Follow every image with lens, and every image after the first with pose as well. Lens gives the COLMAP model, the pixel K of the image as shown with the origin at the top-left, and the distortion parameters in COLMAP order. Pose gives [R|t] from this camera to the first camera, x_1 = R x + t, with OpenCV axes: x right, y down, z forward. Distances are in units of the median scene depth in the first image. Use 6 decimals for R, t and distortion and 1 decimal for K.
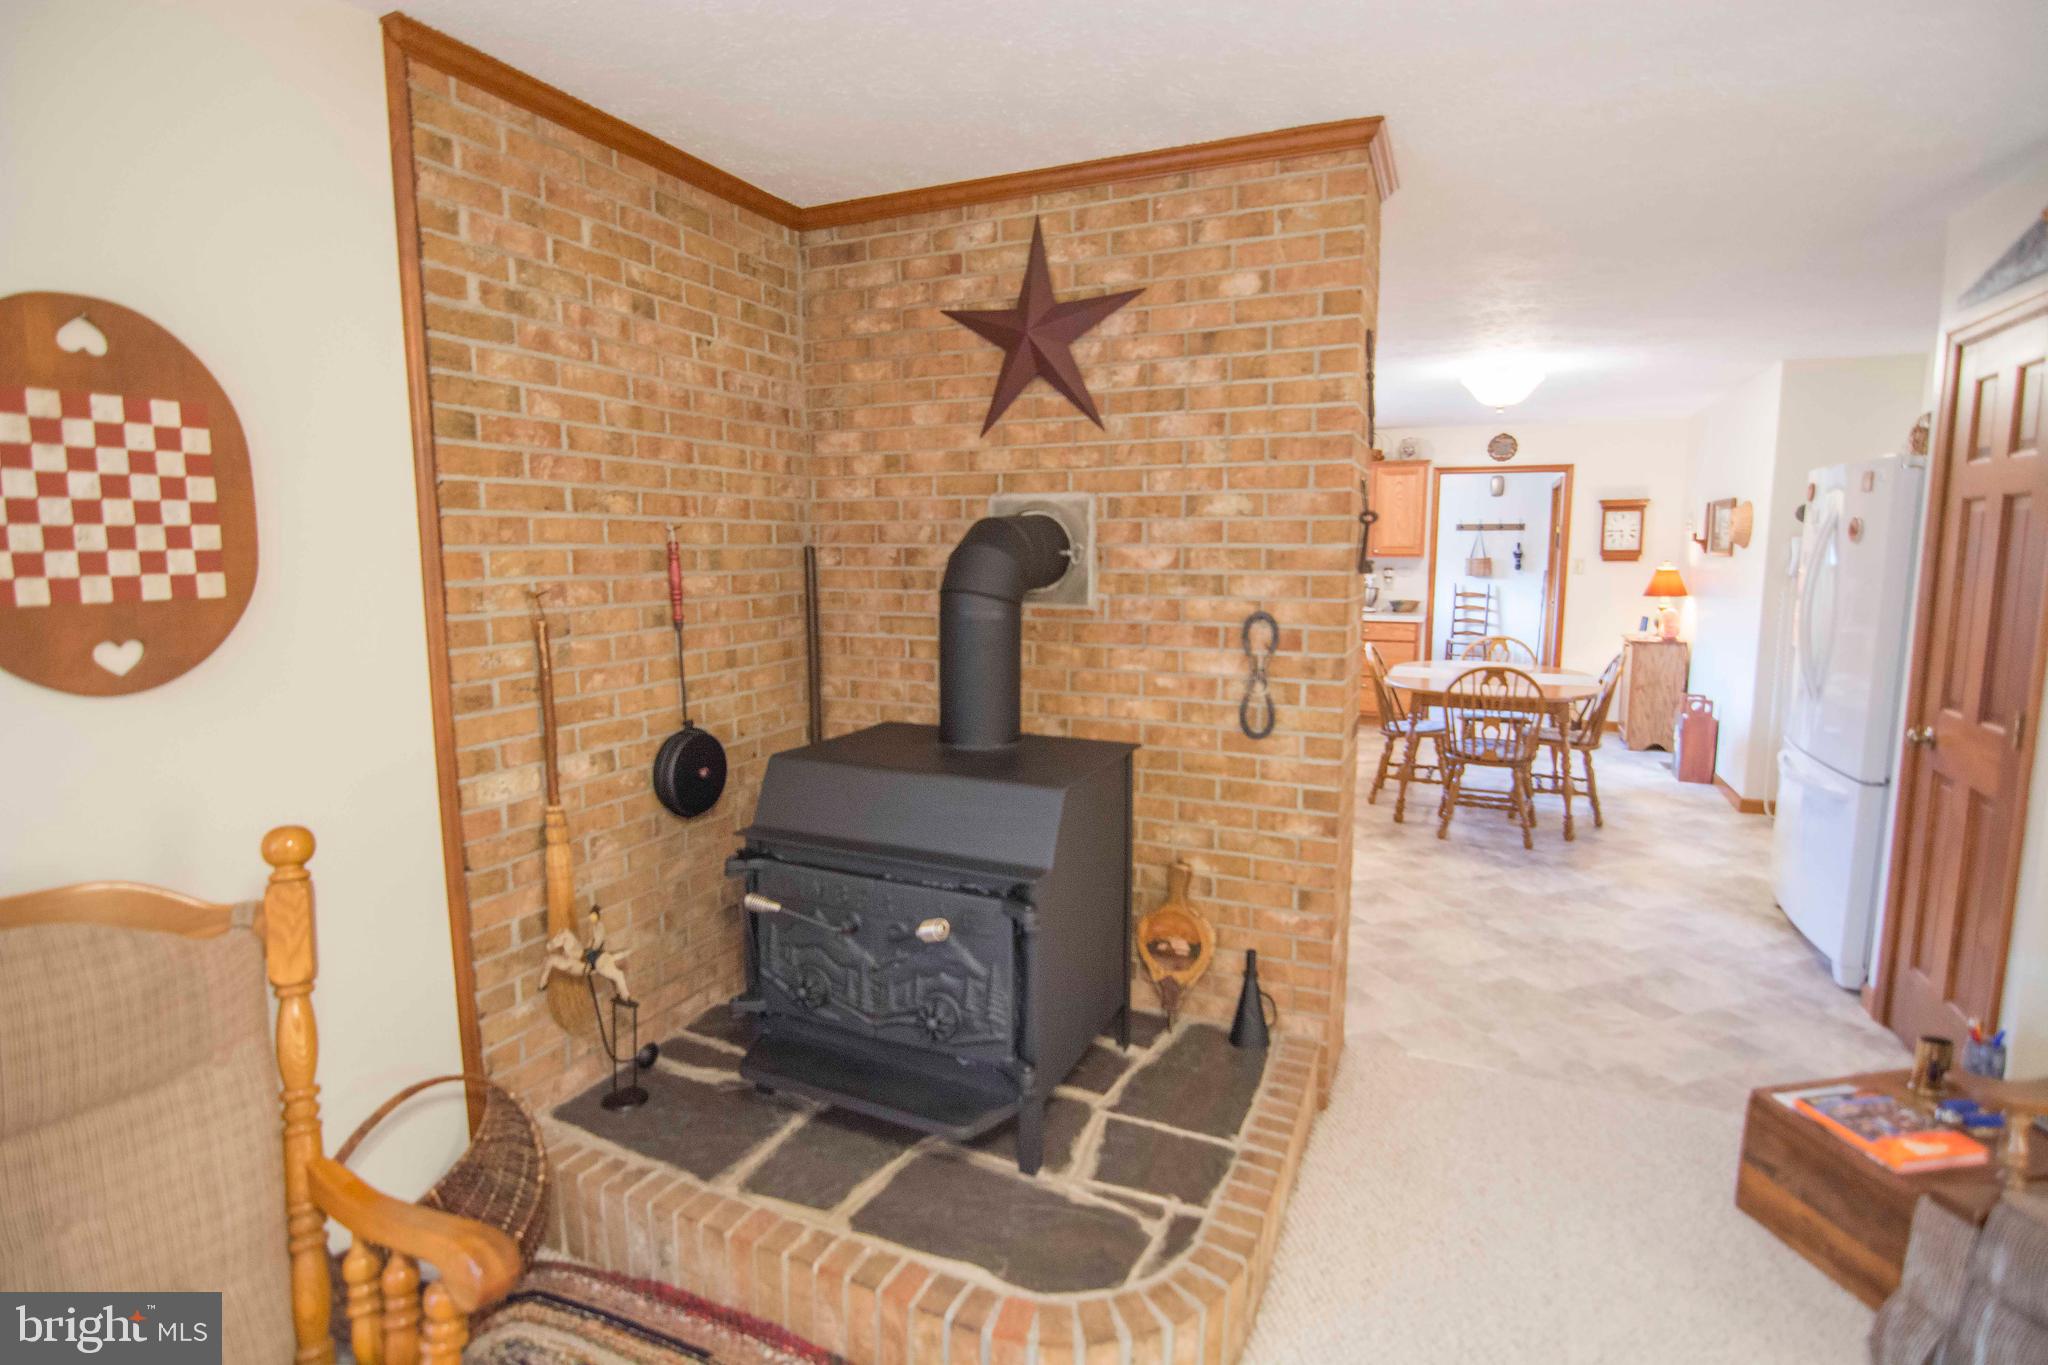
lens RADIAL K [[1007.6, 0, 1016.6], [0, 1007.6, 670.9], [0, 0, 1]] dist [-0.005013, -0.009641]
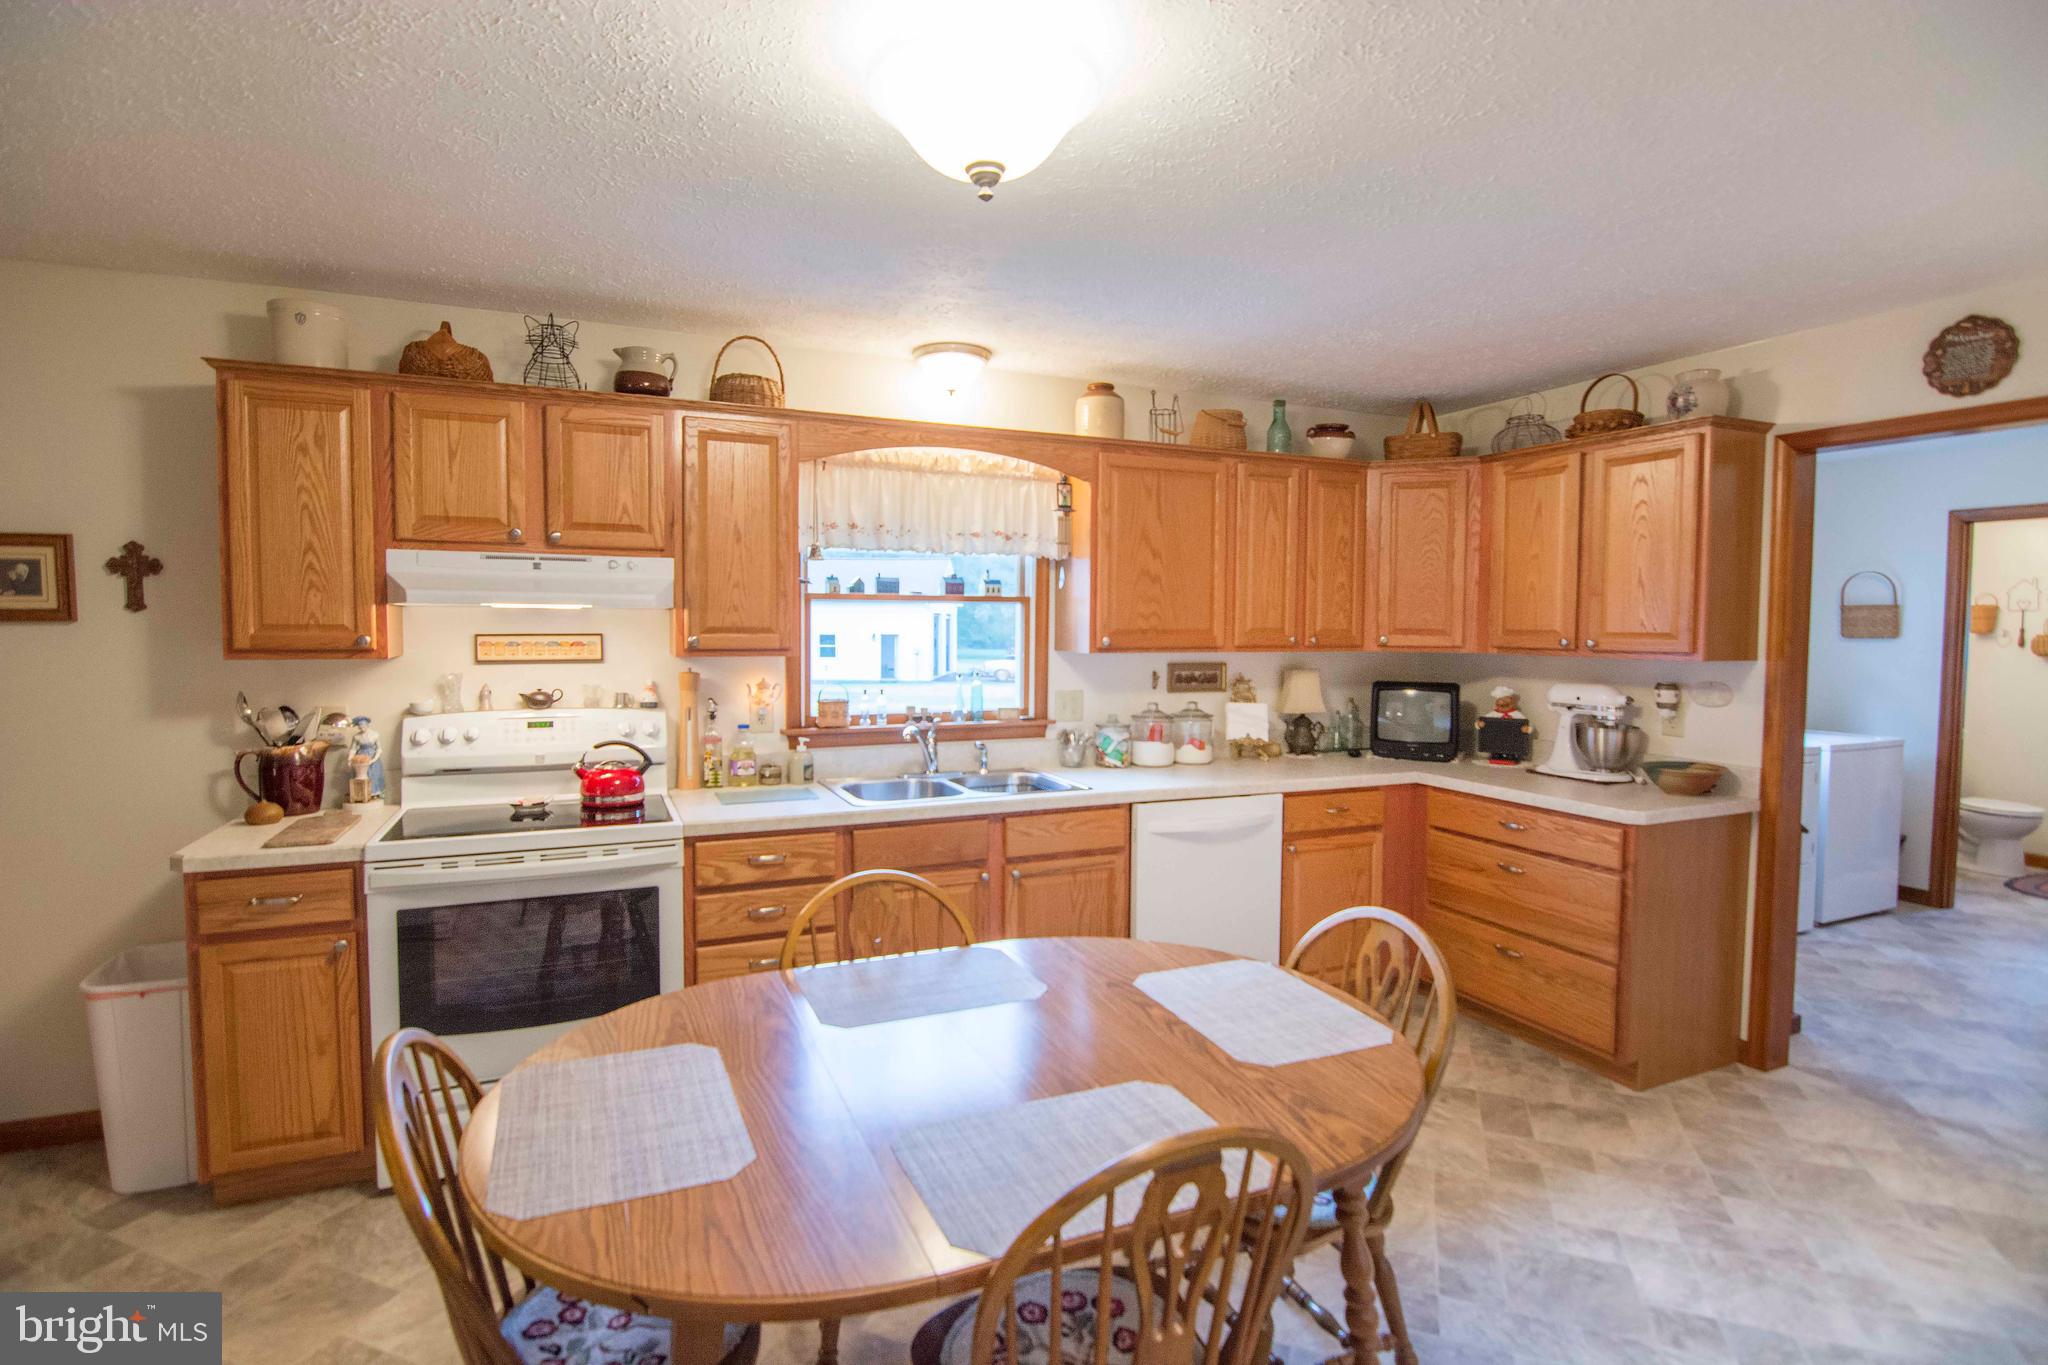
lens RADIAL K [[1007.6, 0, 1016.6], [0, 1007.6, 670.9], [0, 0, 1]] dist [-0.005013, -0.009641]
pose [[0.741013, 0.038389, -0.670392, 0.473686], [-0.091221, 0.994864, -0.043862, -0.067657], [0.665265, 0.093656, 0.740710, 0.533583]]
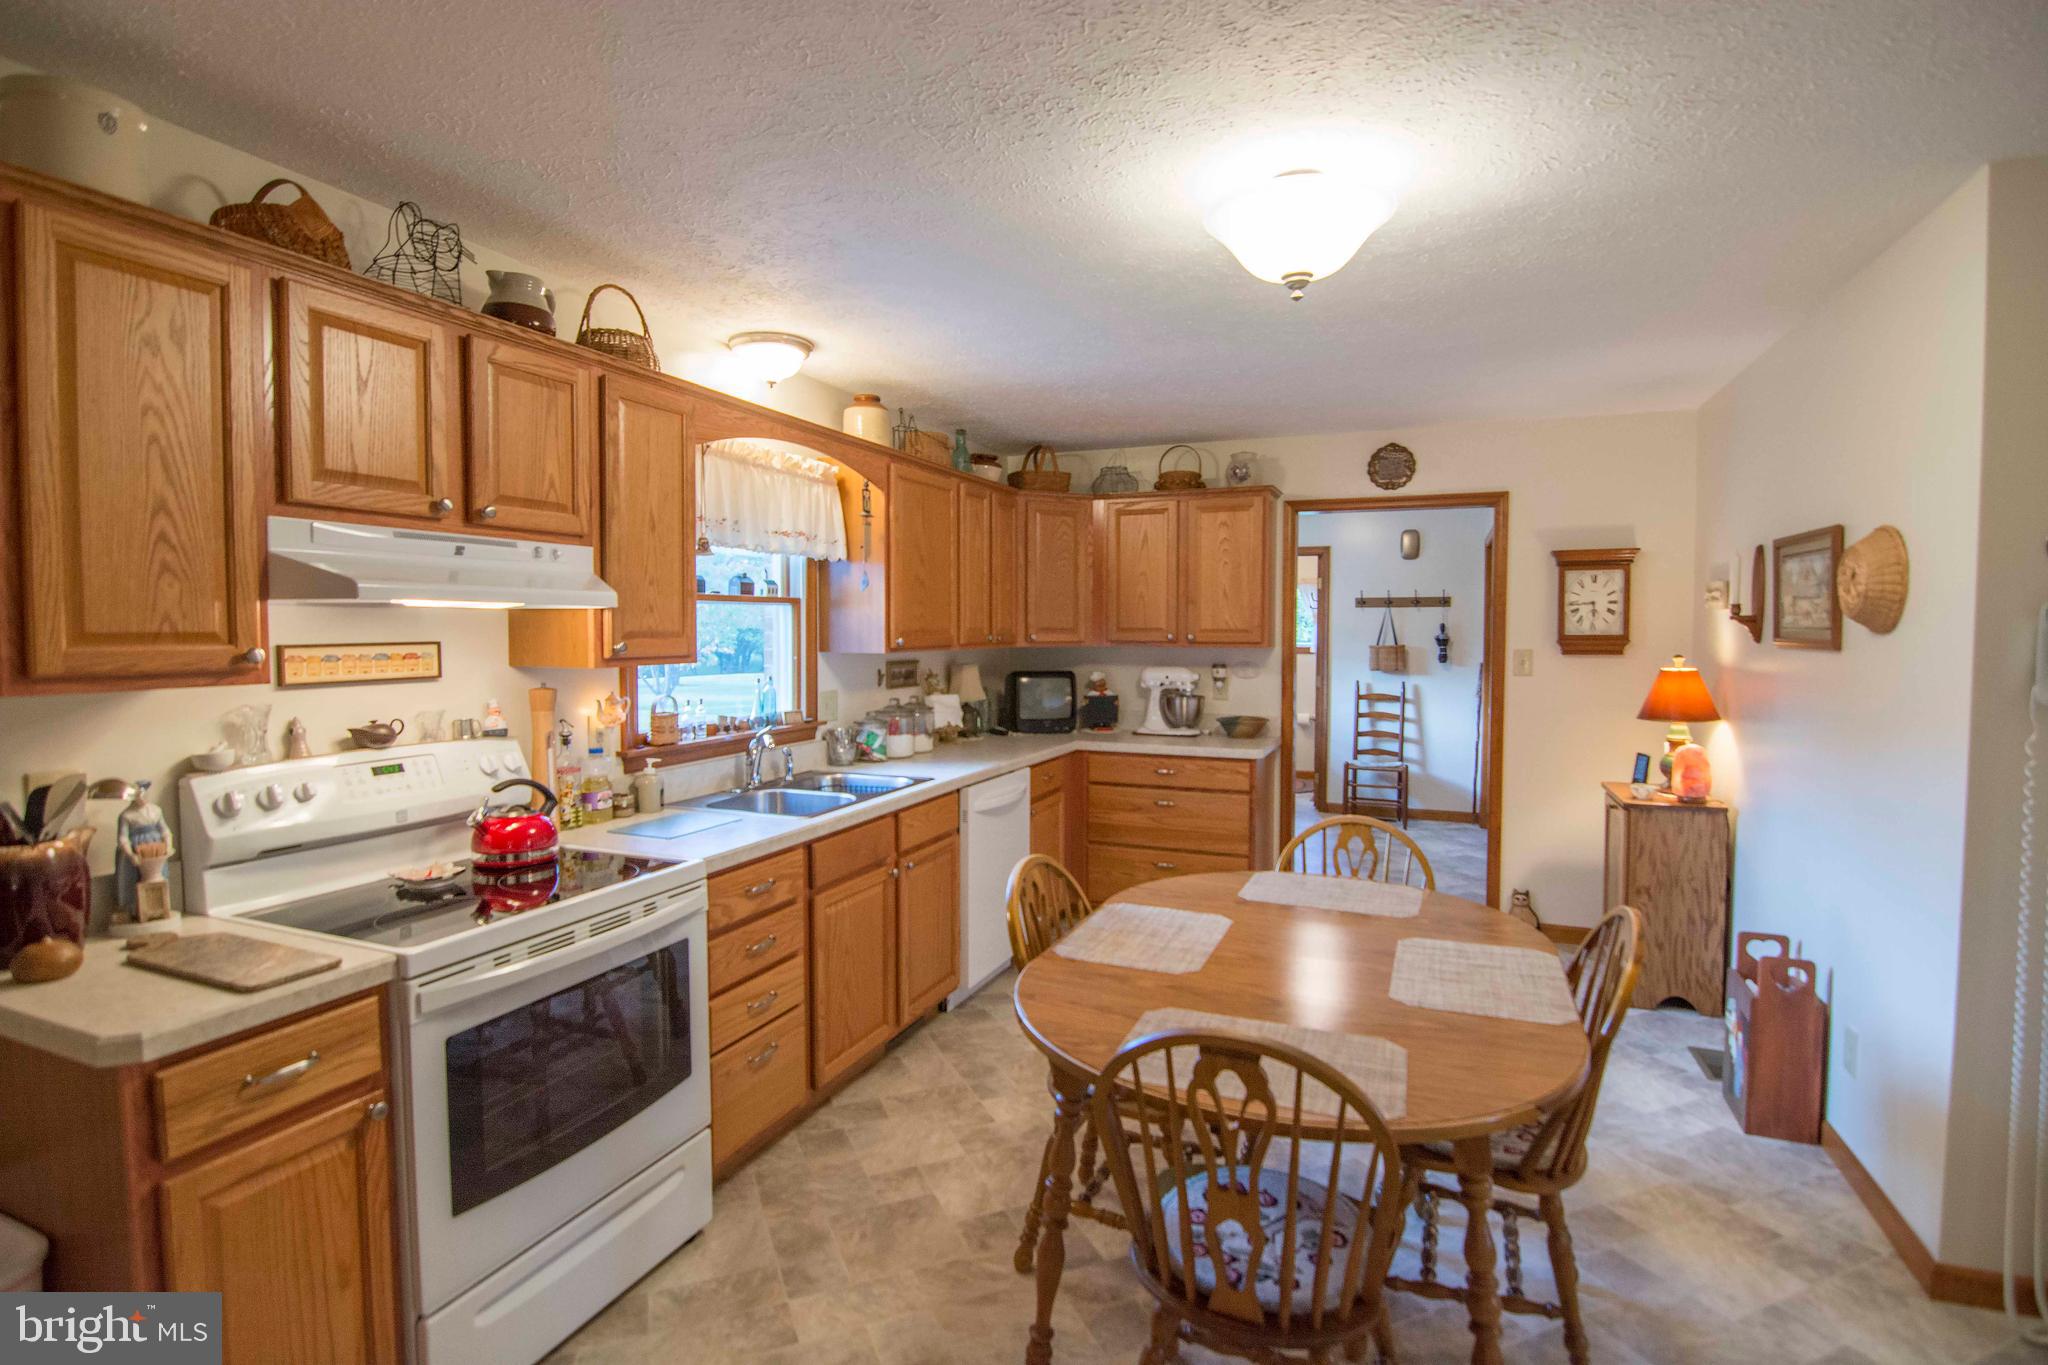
lens RADIAL K [[1007.6, 0, 1016.6], [0, 1007.6, 670.9], [0, 0, 1]] dist [-0.005013, -0.009641]
pose [[0.999509, 0.000263, 0.031328, 0.239511], [0.002271, 0.996728, -0.080793, -0.051424], [-0.031247, 0.080824, 0.996238, 0.414525]]
